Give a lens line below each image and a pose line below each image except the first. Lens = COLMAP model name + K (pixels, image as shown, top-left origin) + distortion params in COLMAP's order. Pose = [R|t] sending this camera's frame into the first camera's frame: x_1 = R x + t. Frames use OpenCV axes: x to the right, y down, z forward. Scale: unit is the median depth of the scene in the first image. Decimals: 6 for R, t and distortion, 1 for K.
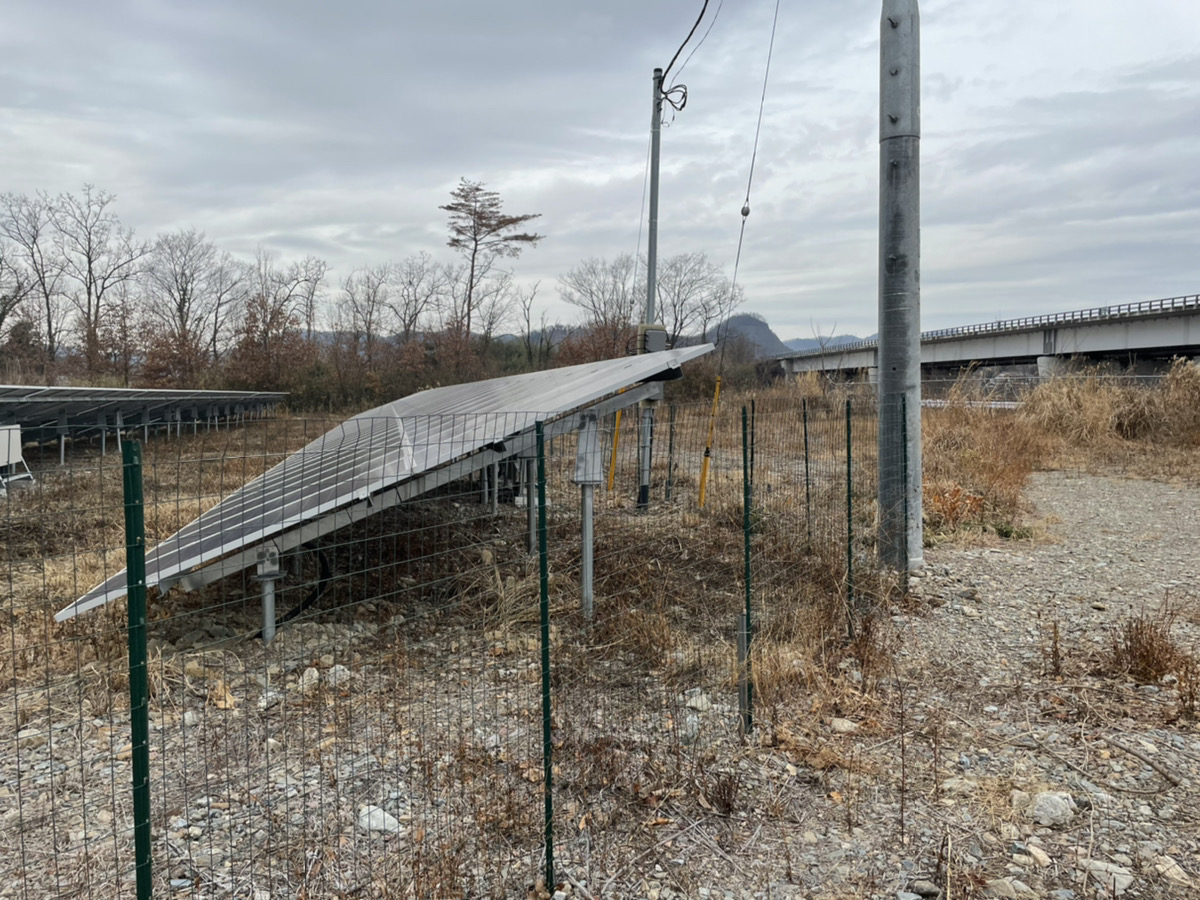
lens RADIAL K [[893.4, 0, 600.0], [0, 893.4, 450.0], [0, 0, 1]] dist [0.071963, -0.092172]
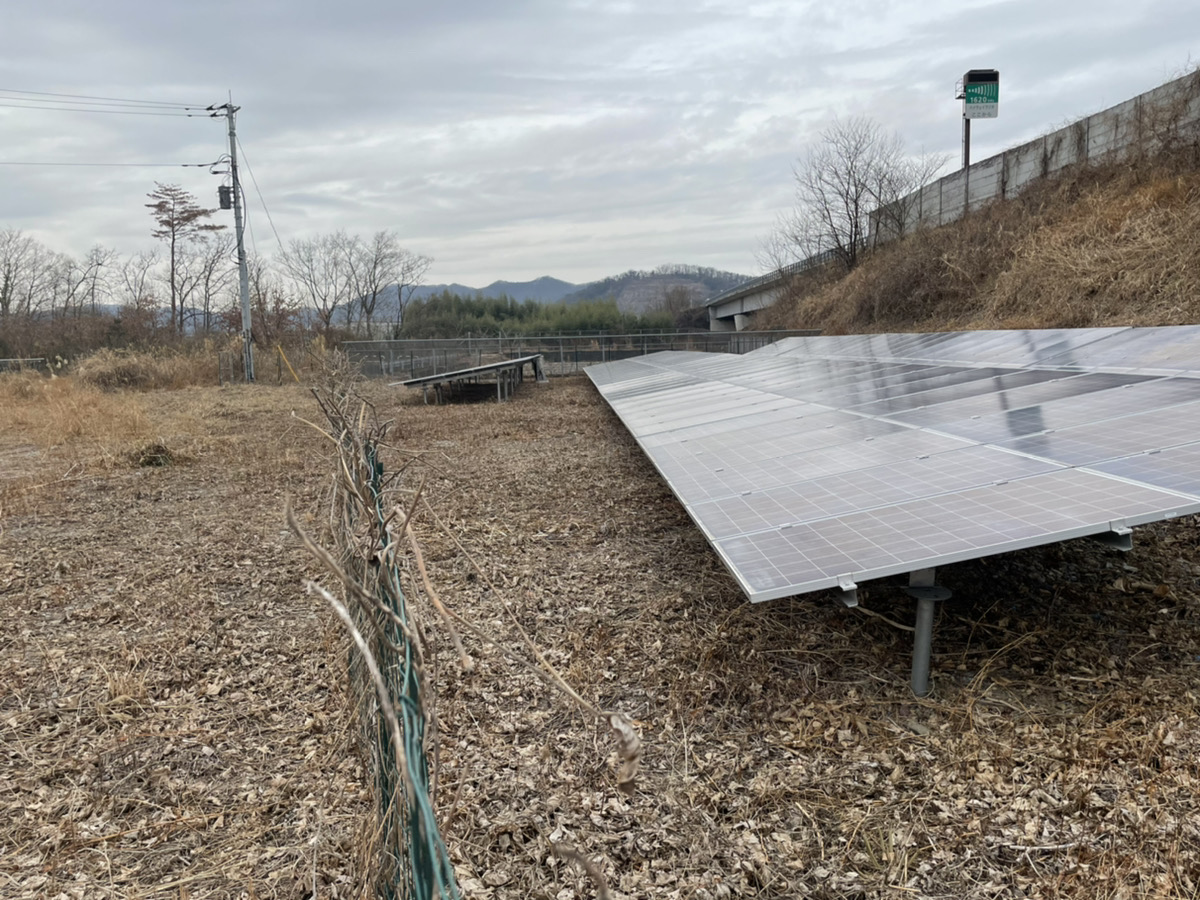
lens RADIAL K [[893.4, 0, 600.0], [0, 893.4, 450.0], [0, 0, 1]] dist [0.071963, -0.092172]
pose [[0.993251, -0.014128, -0.115123, 0.577142], [0.020905, 0.998105, 0.057871, 0.008233], [0.114088, -0.059887, 0.991664, -0.187486]]
